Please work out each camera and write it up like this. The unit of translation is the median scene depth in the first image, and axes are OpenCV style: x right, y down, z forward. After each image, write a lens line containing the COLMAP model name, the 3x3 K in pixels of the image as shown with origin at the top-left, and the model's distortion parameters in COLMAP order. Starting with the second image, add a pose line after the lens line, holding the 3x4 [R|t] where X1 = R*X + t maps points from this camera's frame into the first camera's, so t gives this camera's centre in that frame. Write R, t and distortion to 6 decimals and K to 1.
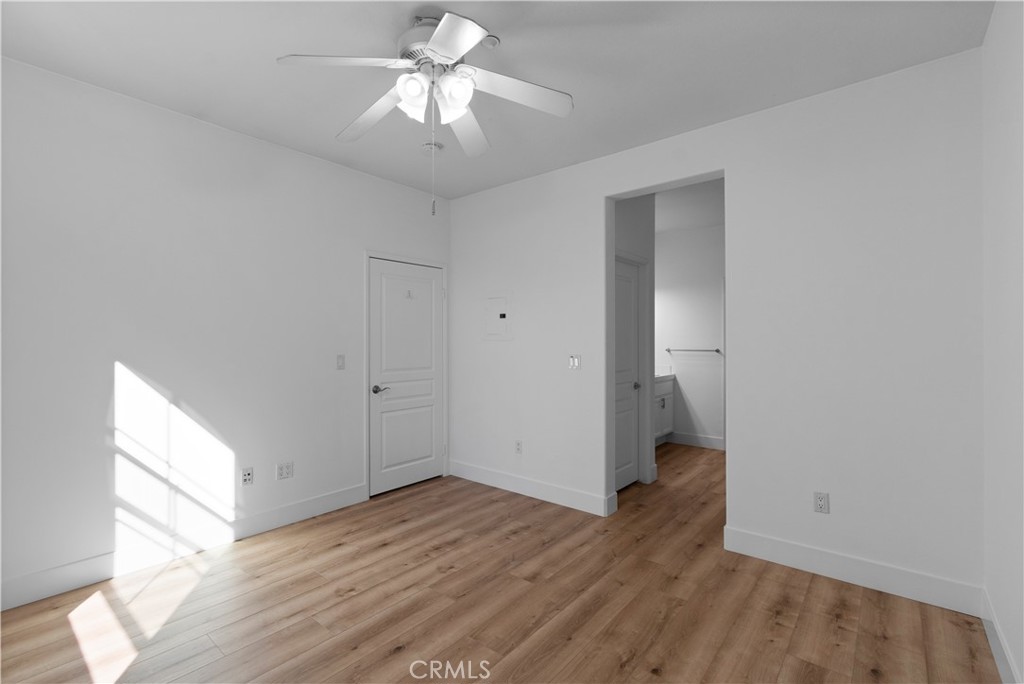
lens RADIAL K [[457.2, 0, 512.0], [0, 457.2, 342.0], [0, 0, 1]] dist [0.036378, -0.000244]
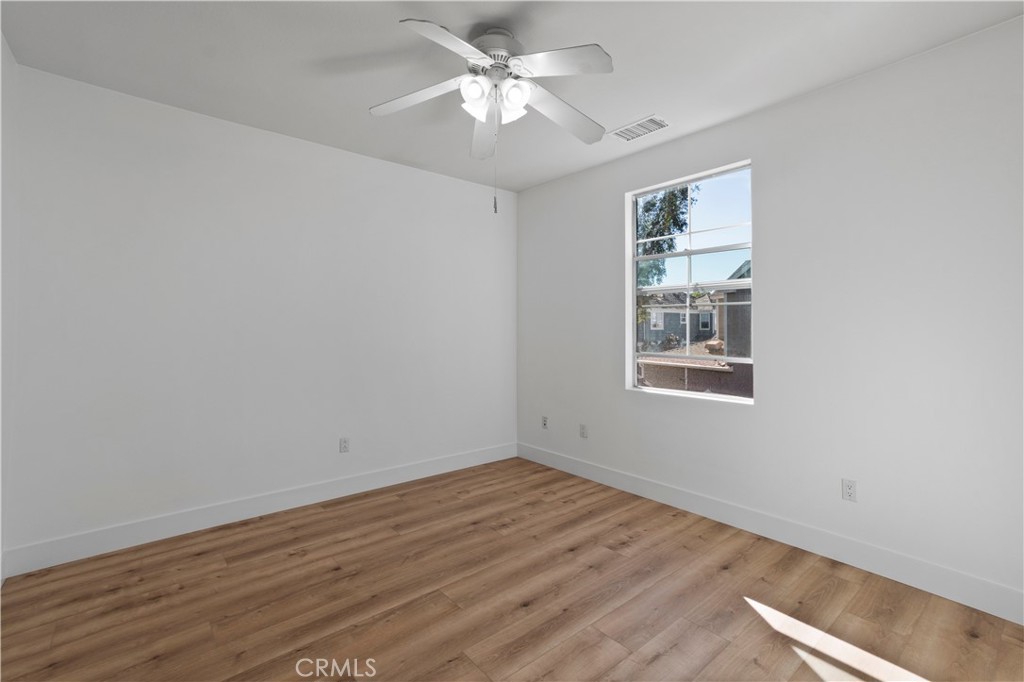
lens RADIAL K [[454.5, 0, 515.0], [0, 454.5, 334.9], [0, 0, 1]] dist [-0.038374, 0.032265]
pose [[-0.984070, 0.000846, 0.177781, -0.366854], [0.002918, 0.999931, 0.011392, 0.005879], [-0.177760, 0.011729, -0.984004, 1.833259]]
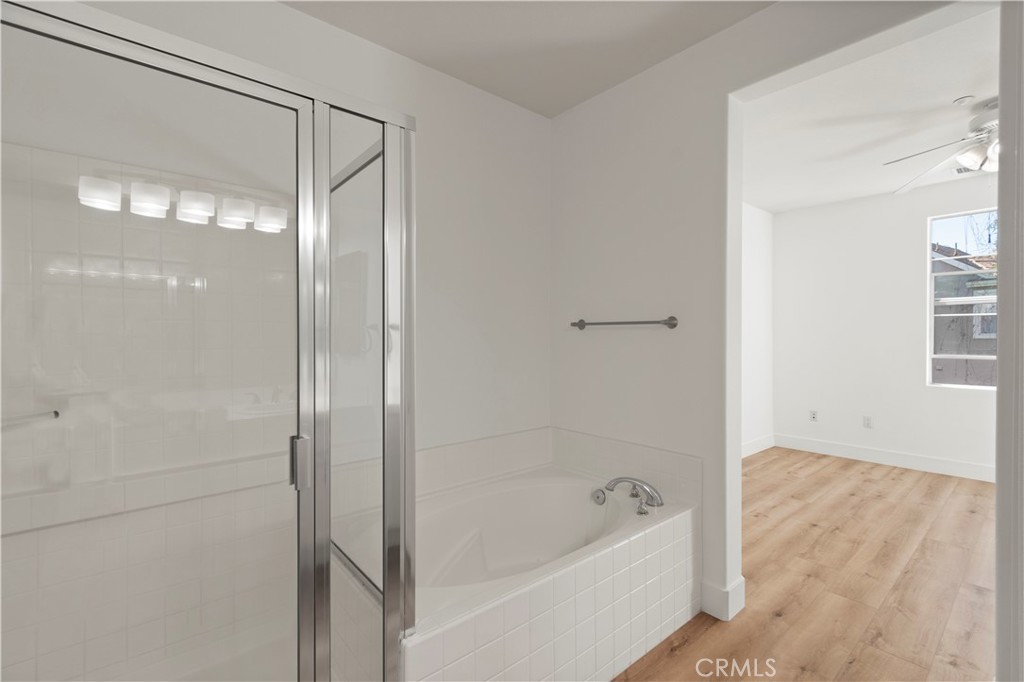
lens RADIAL K [[455.7, 0, 517.7], [0, 455.7, 337.9], [0, 0, 1]] dist [0.001569, -0.001022]
pose [[-0.985845, 0.001017, 0.167659, 0.916506], [0.001531, 0.999995, 0.002941, 0.012376], [-0.167655, 0.003156, -0.985841, 2.356675]]
